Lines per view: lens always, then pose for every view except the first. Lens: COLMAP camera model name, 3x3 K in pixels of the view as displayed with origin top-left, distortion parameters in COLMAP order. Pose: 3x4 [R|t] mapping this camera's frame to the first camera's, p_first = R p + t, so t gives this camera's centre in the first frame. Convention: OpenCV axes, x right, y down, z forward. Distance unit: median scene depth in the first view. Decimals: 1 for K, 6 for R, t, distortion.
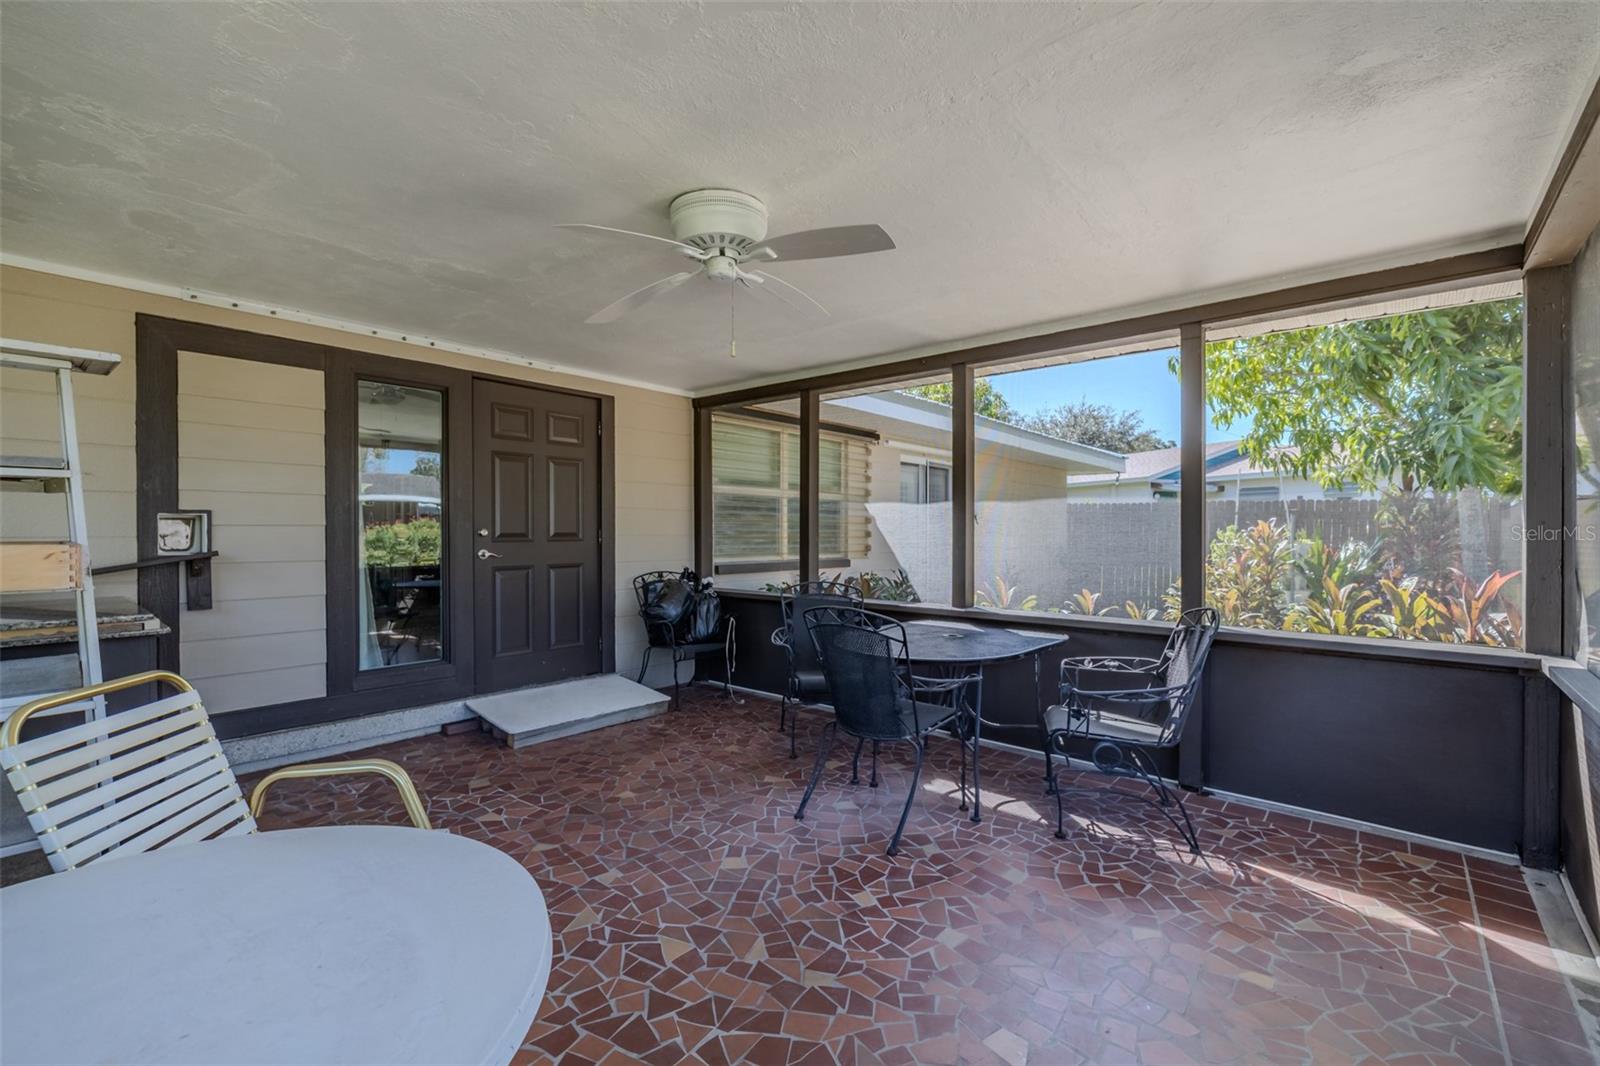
lens RADIAL K [[680.0, 0, 810.0], [0, 680.0, 532.7], [0, 0, 1]] dist [0.000422, 0.000738]
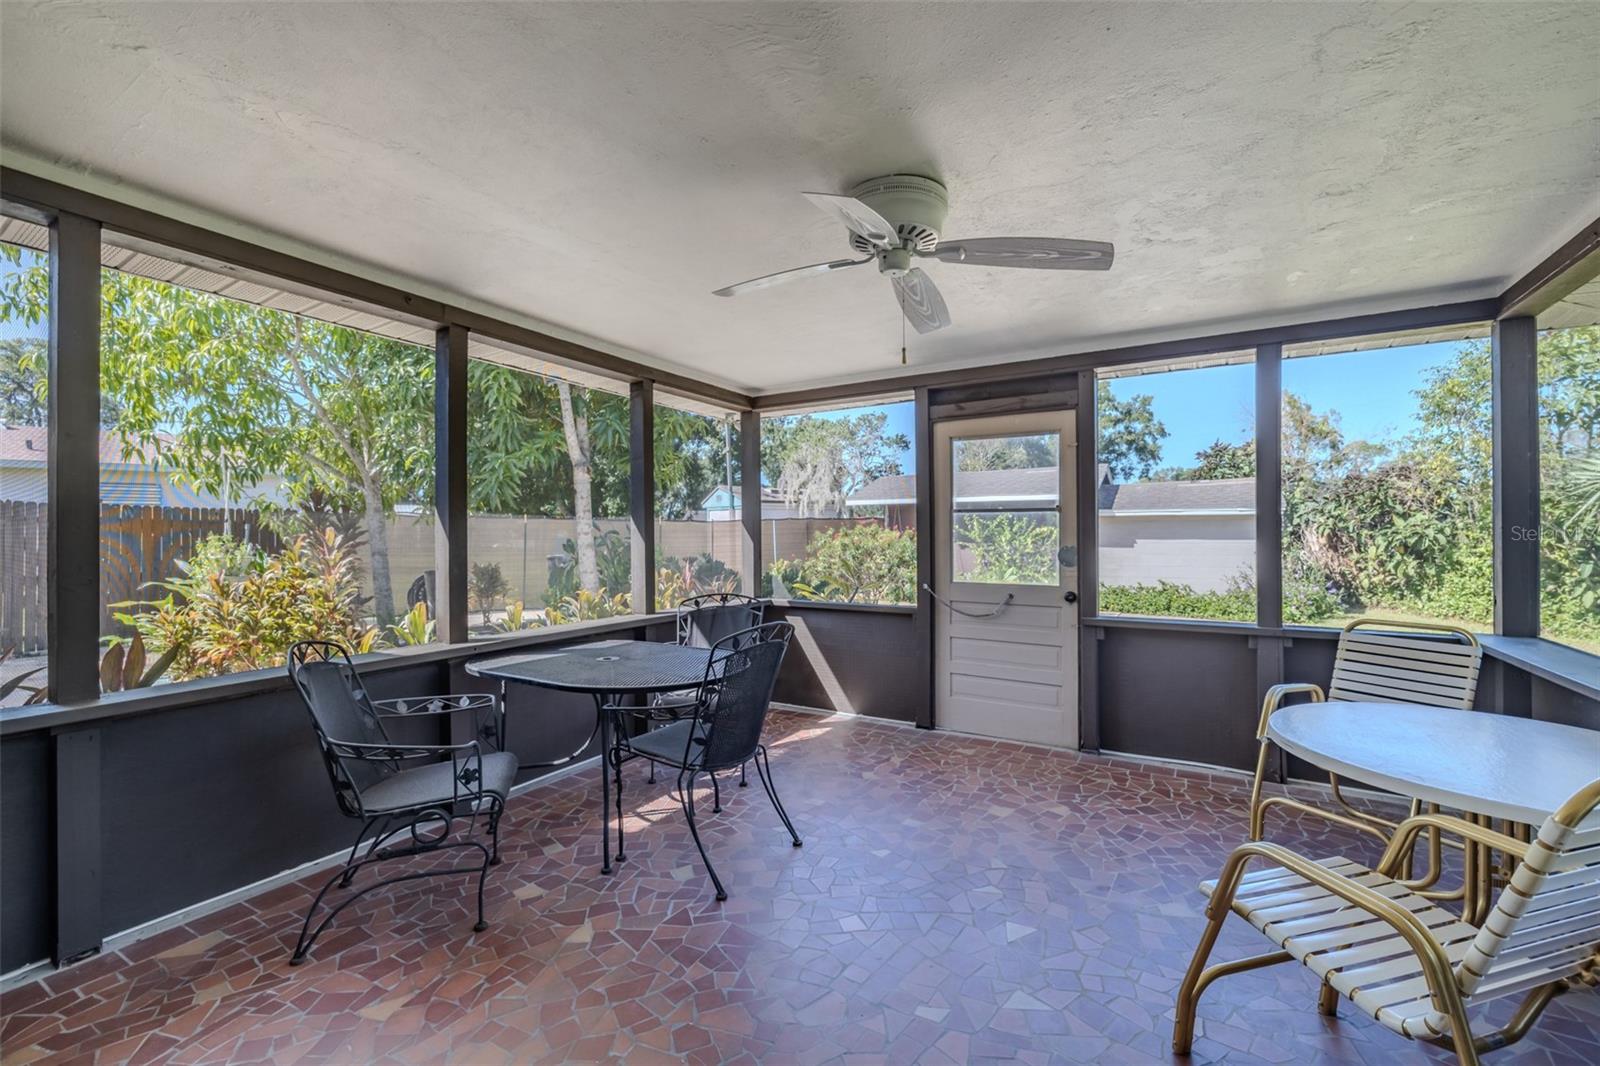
lens RADIAL K [[680.0, 0, 802.5], [0, 680.0, 532.8], [0, 0, 1]] dist [0.000422, 0.000738]
pose [[-0.166483, -0.008314, 0.986009, -0.767118], [-0.002055, 0.999965, 0.008085, -0.026936], [-0.986042, -0.000680, -0.166494, 0.955825]]
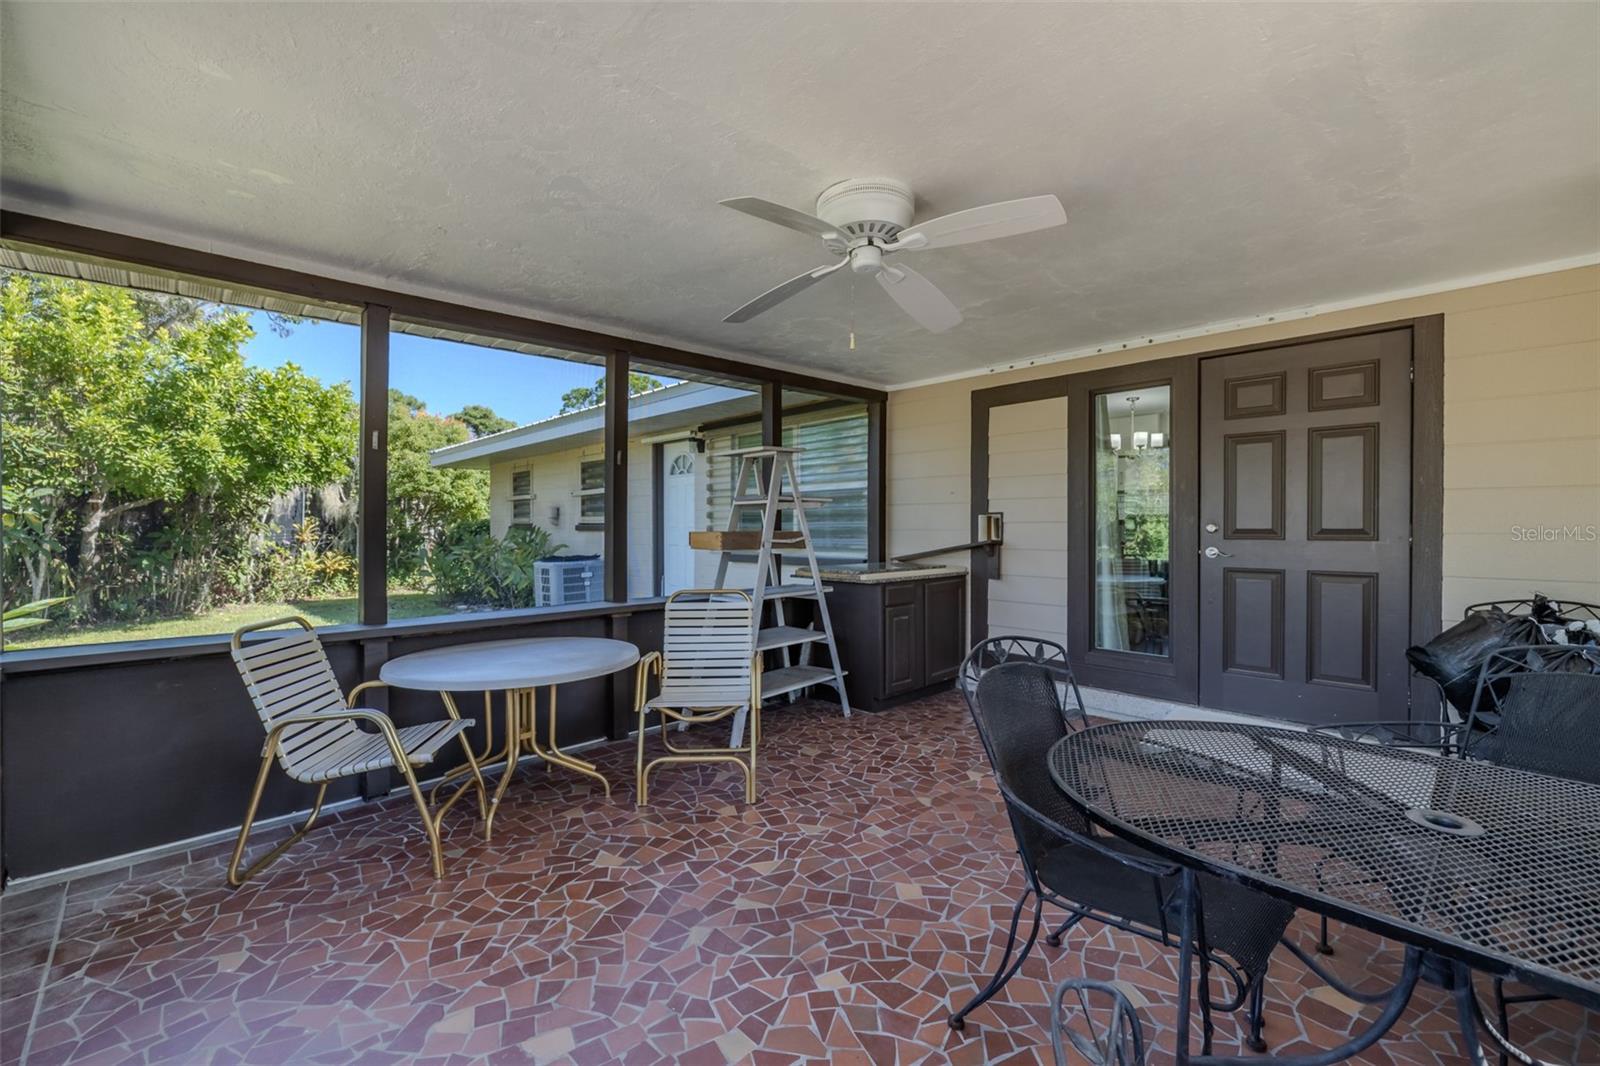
lens RADIAL K [[680.0, 0, 806.1], [0, 680.0, 528.9], [0, 0, 1]] dist [0.000422, 0.000738]
pose [[-0.105370, 0.001553, -0.994432, 0.631856], [-0.001561, 0.999997, 0.001728, 0.000326], [0.994432, 0.001735, -0.105367, 0.752216]]
